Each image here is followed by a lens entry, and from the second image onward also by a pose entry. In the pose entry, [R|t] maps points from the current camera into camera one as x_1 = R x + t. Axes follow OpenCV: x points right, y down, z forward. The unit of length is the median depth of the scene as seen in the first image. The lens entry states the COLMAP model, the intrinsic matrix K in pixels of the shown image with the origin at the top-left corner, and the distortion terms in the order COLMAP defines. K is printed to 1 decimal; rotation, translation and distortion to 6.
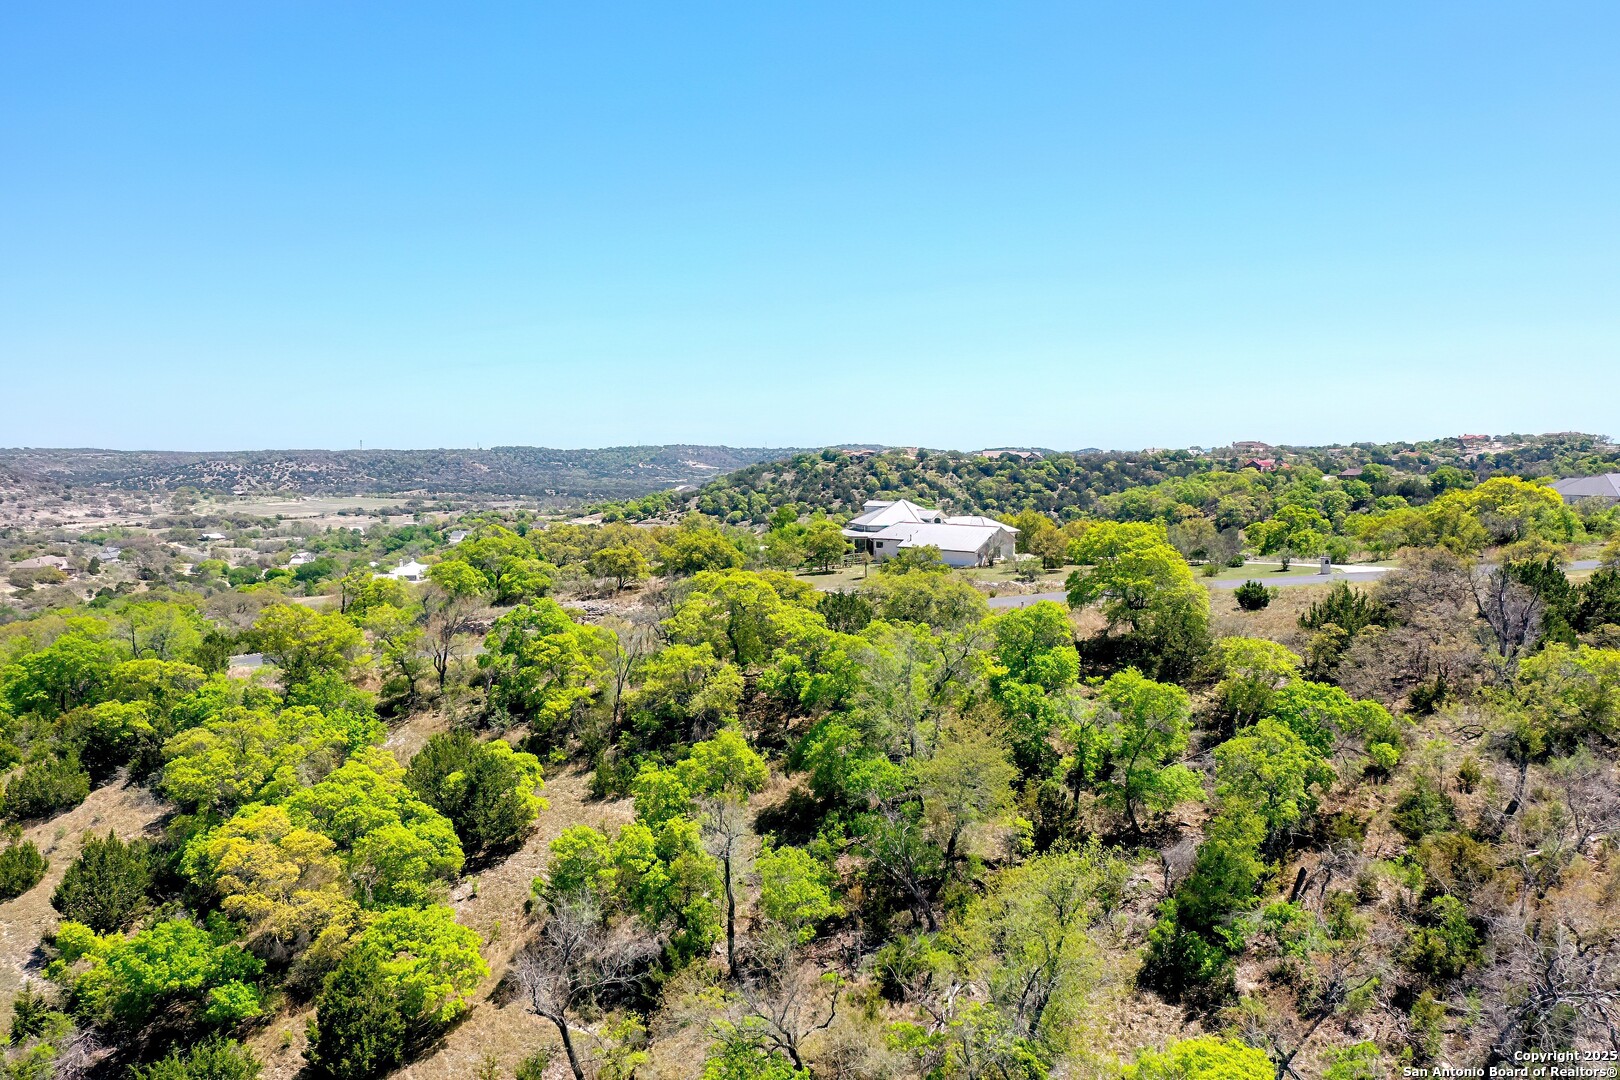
lens RADIAL K [[1265.2, 0, 810.0], [0, 1265.2, 540.0], [0, 0, 1]] dist [-0.010234, 0.008647]
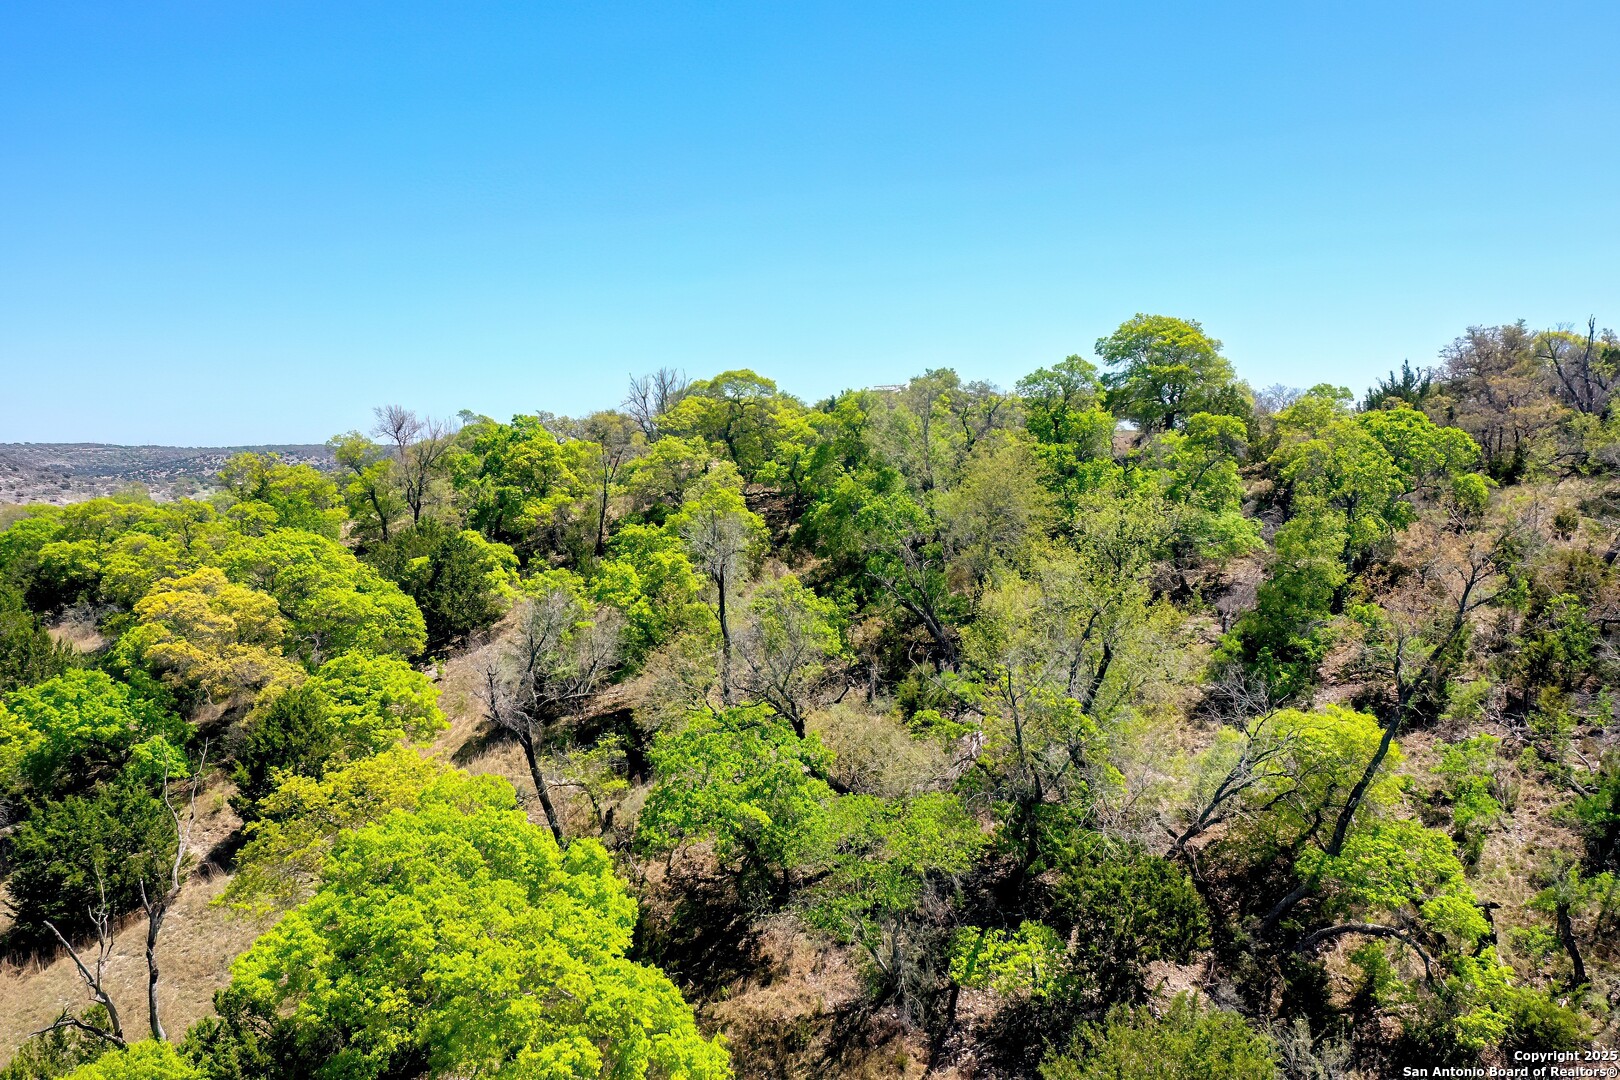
lens RADIAL K [[1265.2, 0, 810.0], [0, 1265.2, 540.0], [0, 0, 1]] dist [-0.010234, 0.008647]
pose [[0.999999, -0.000671, -0.001093, -0.003271], [0.000673, 0.999998, 0.001840, 0.179526], [0.001092, -0.001841, 0.999998, 0.108386]]
